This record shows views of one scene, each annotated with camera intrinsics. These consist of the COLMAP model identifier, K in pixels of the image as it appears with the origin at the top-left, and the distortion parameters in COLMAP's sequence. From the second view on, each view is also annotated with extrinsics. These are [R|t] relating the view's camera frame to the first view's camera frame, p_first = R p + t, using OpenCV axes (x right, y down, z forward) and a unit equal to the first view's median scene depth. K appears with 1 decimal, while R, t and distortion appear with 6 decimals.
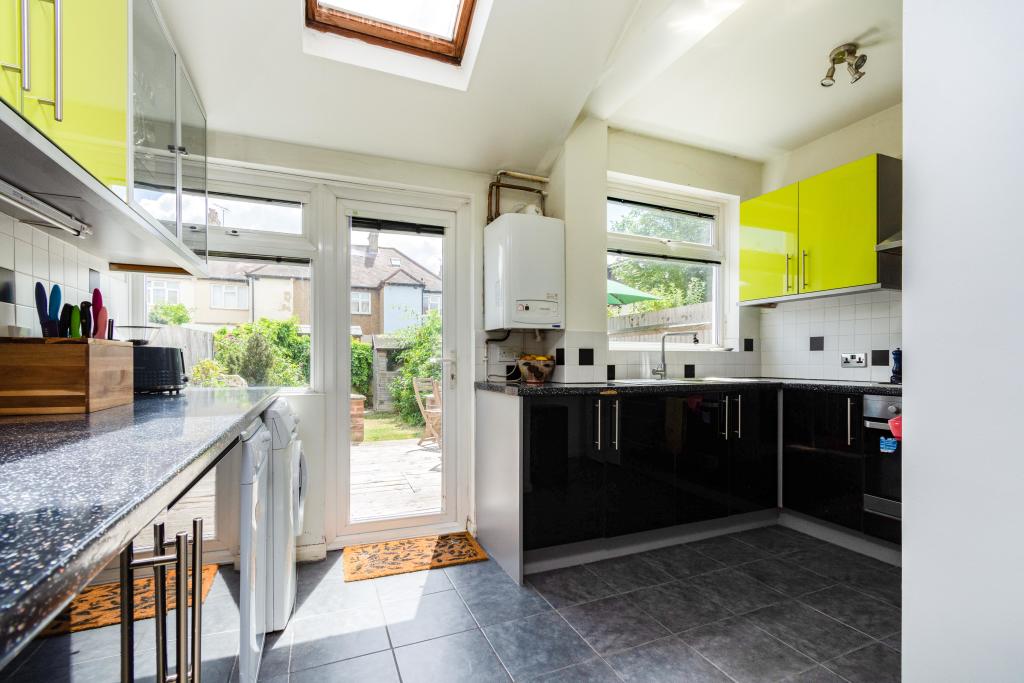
lens RADIAL K [[465.3, 0, 511.7], [0, 465.3, 352.2], [0, 0, 1]] dist [-0.000220, -0.000112]
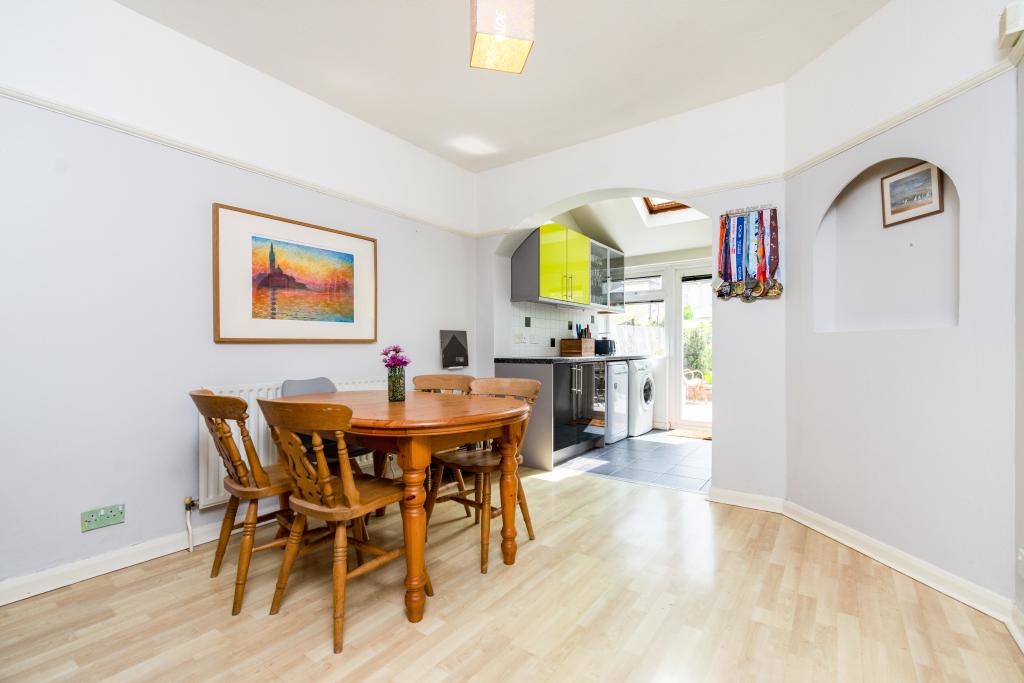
lens RADIAL K [[465.3, 0, 511.7], [0, 465.3, 352.2], [0, 0, 1]] dist [-0.000220, -0.000112]
pose [[0.531194, 0.009483, -0.847197, 1.322916], [0.014219, 0.999697, 0.020105, -0.001795], [0.847131, -0.022725, 0.530898, -1.016380]]
